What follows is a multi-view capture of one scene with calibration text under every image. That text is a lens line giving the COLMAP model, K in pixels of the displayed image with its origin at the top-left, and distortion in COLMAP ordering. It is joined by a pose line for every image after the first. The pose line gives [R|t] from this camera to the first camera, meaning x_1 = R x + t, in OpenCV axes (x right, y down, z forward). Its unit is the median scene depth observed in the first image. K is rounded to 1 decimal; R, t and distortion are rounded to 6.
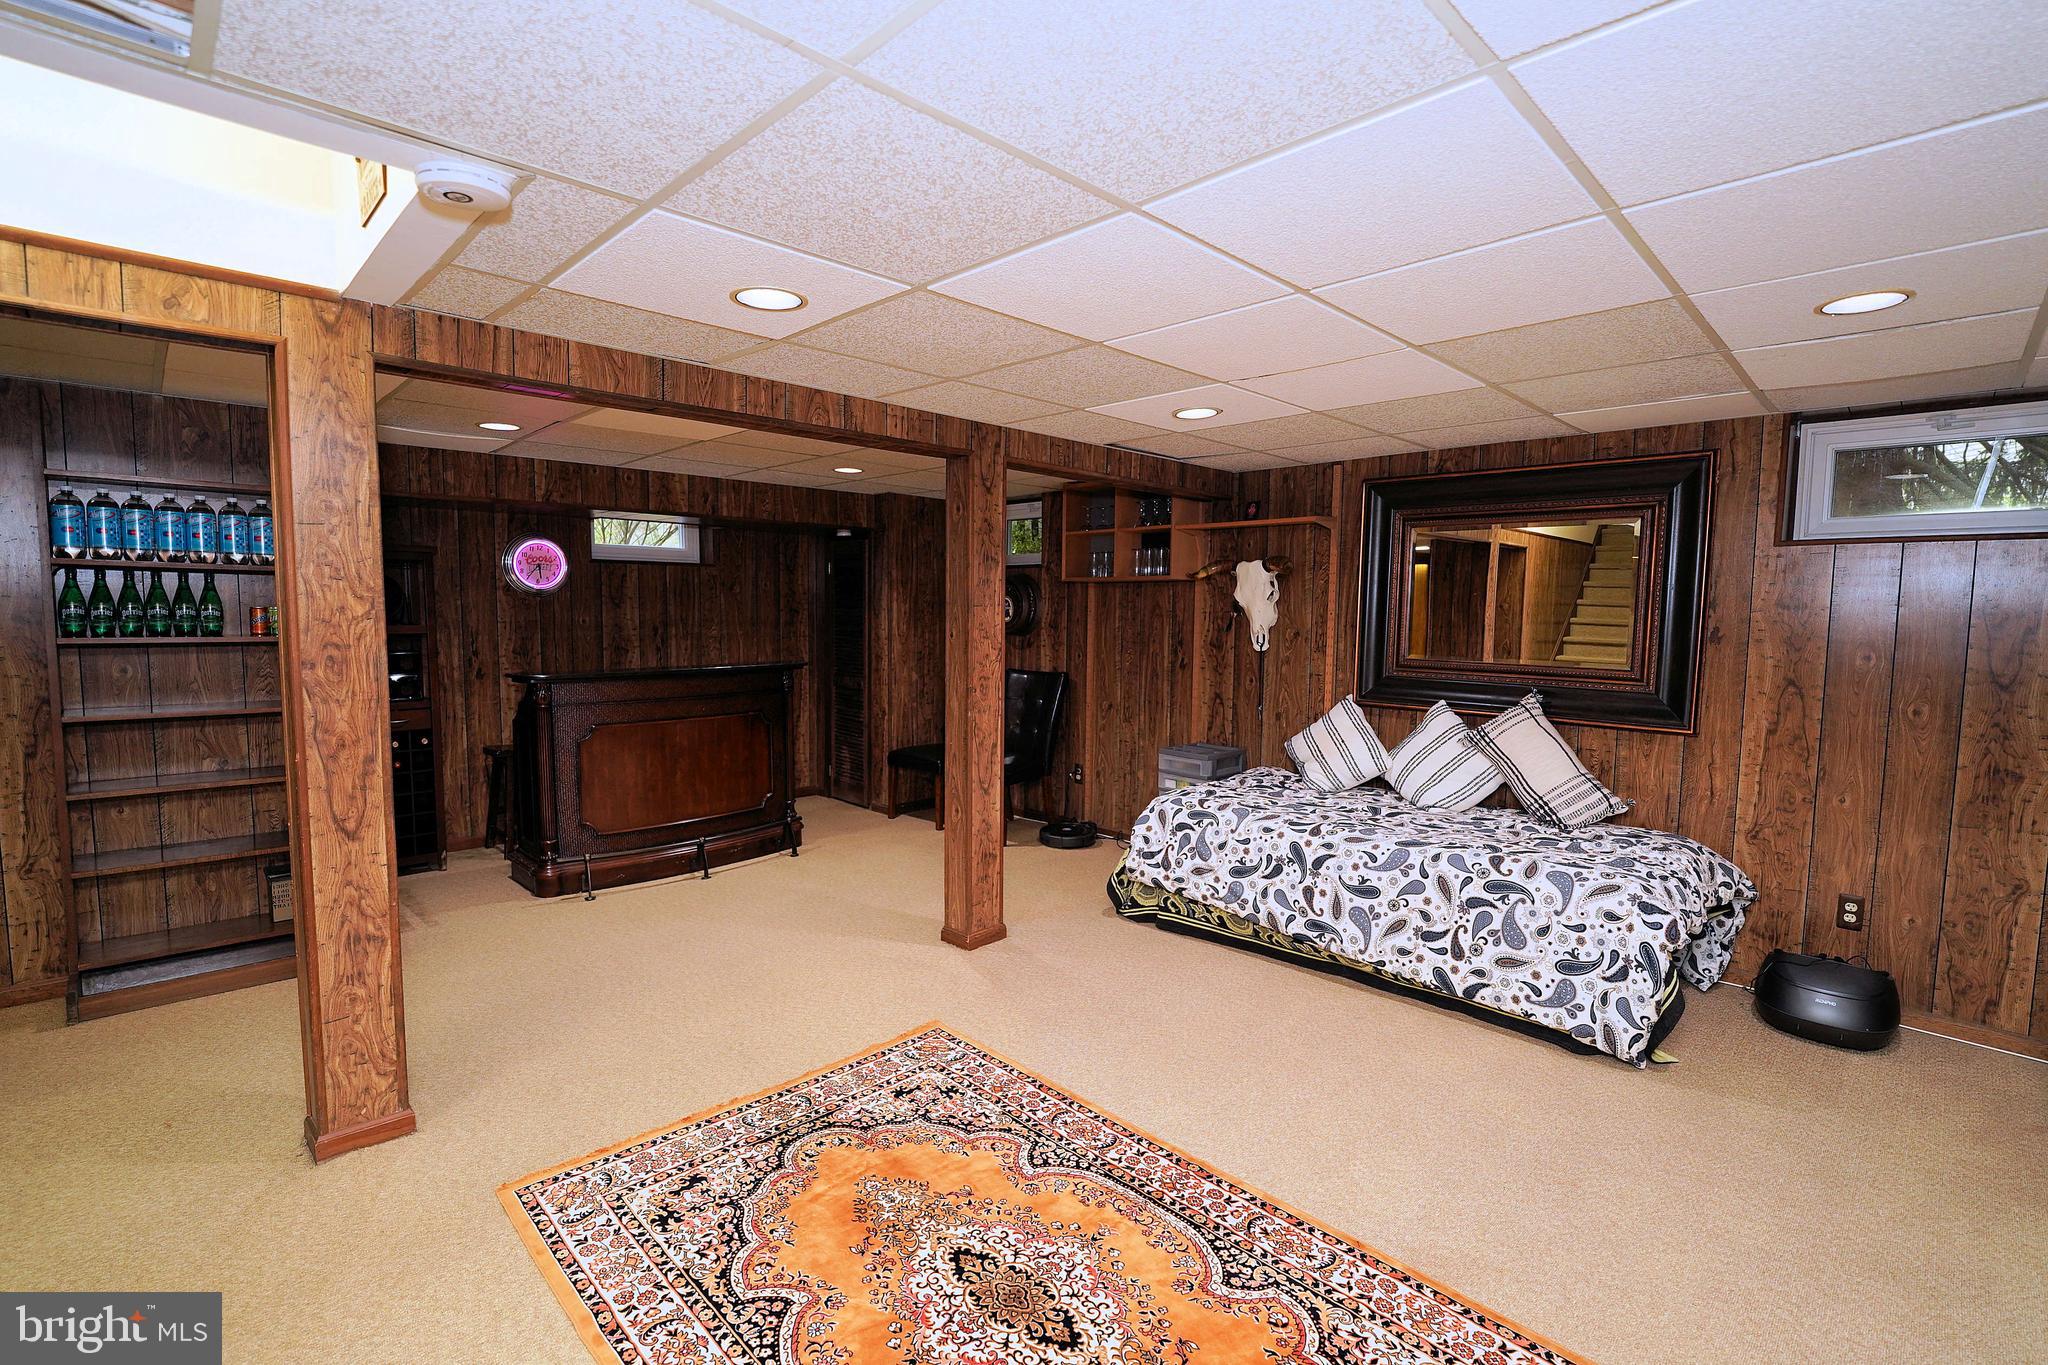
lens RADIAL K [[934.7, 0, 1024.0], [0, 934.7, 682.5], [0, 0, 1]] dist [-0.020011, -0.000042]
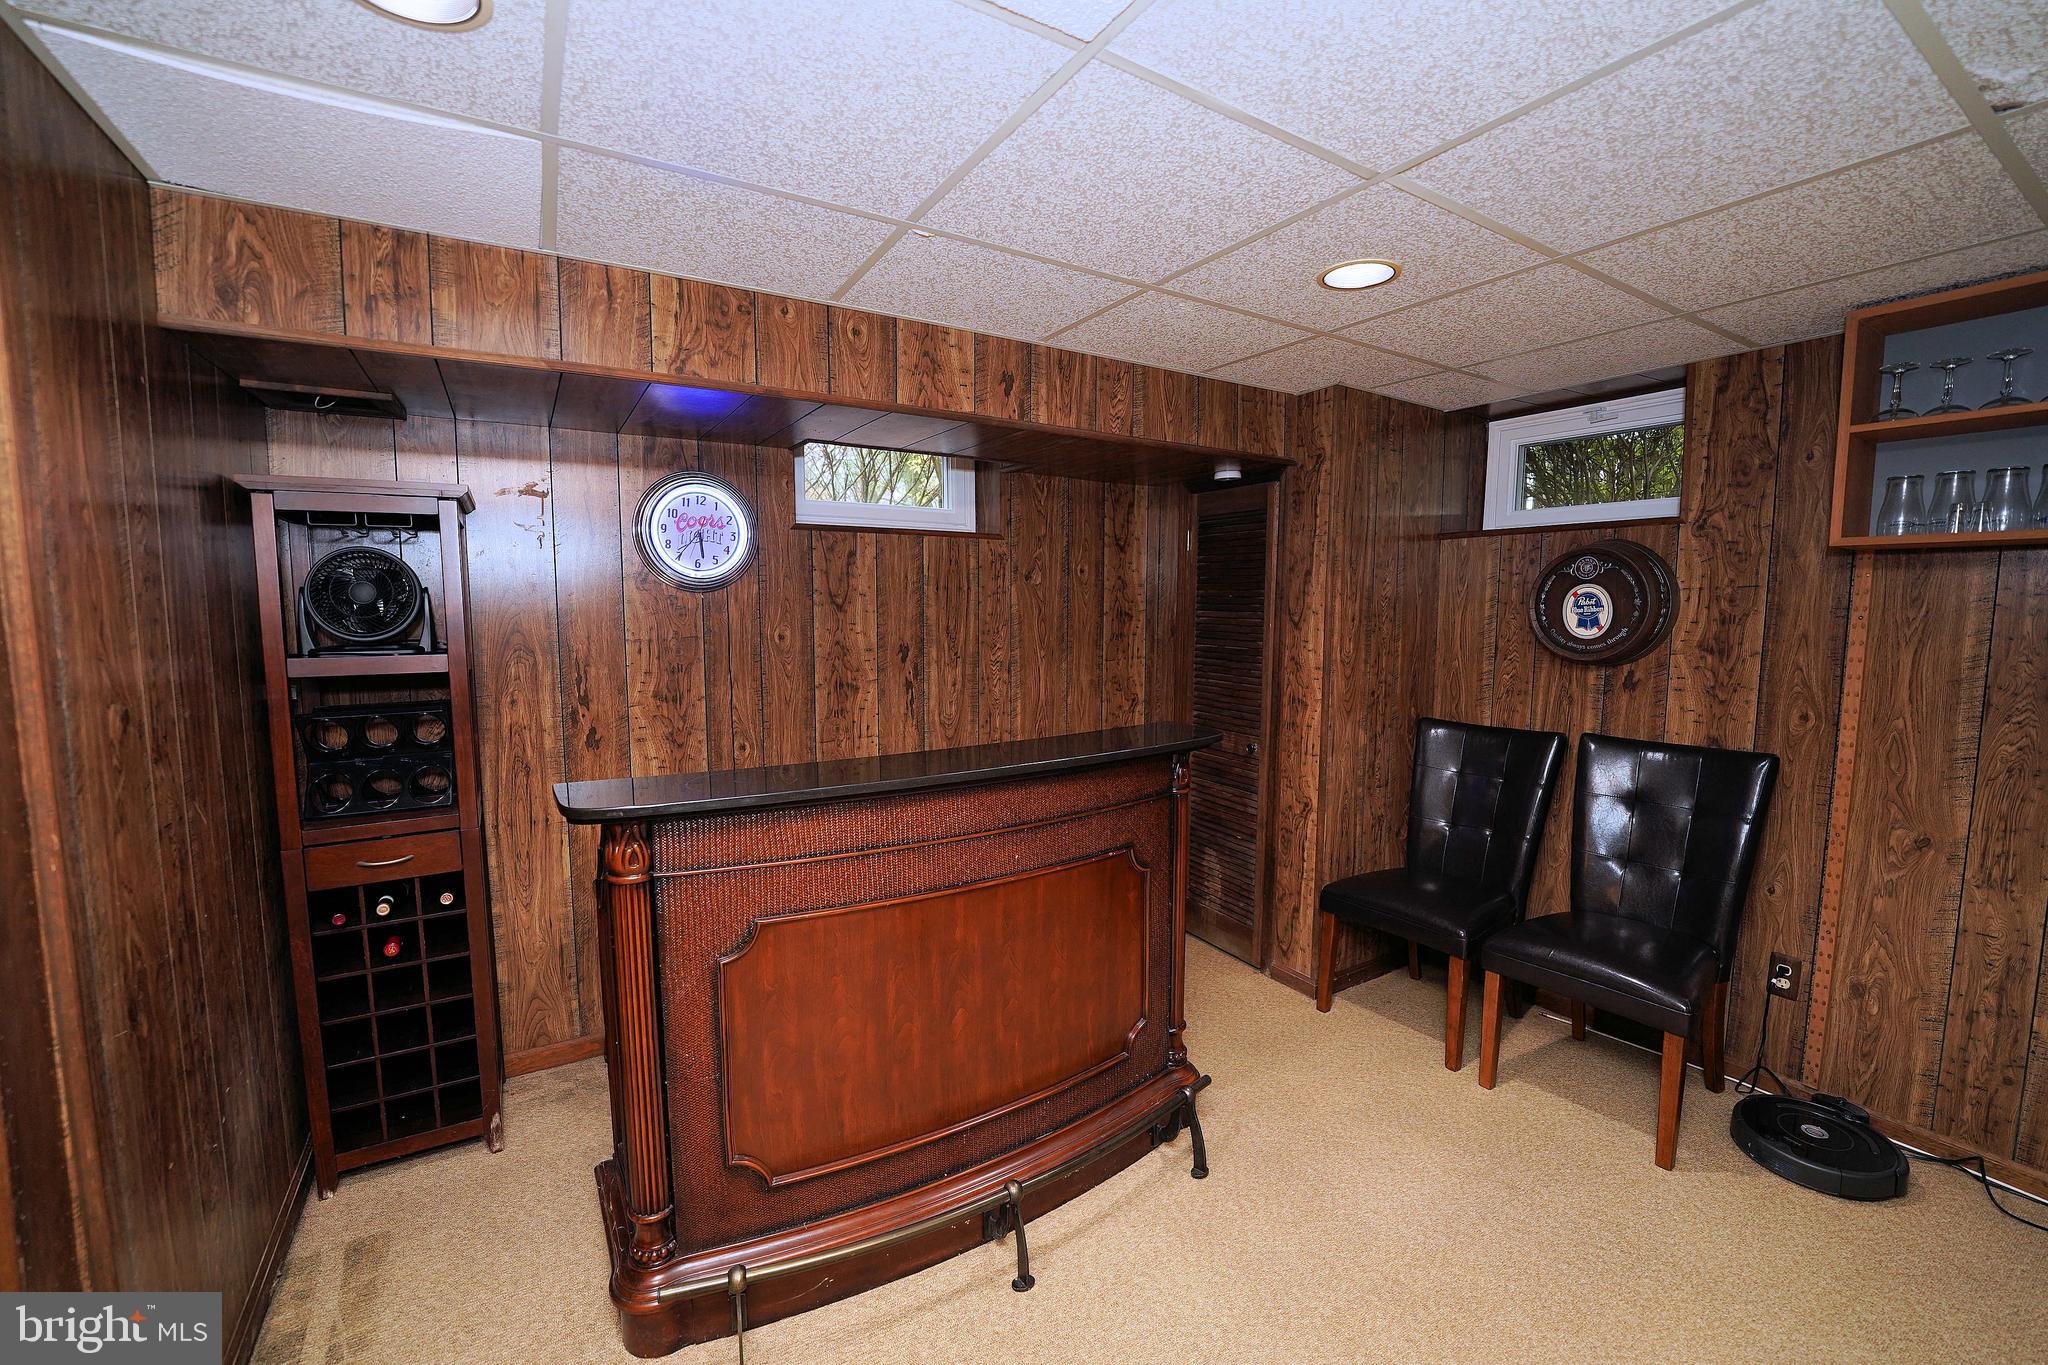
lens RADIAL K [[861.8, 0, 1024.0], [0, 861.8, 682.5], [0, 0, 1]] dist [-0.035305, 0.006138]
pose [[0.973934, 0.013886, -0.226408, -0.218014], [-0.011877, 0.999877, 0.010236, -0.045910], [0.226522, -0.007280, 0.973979, 0.536803]]
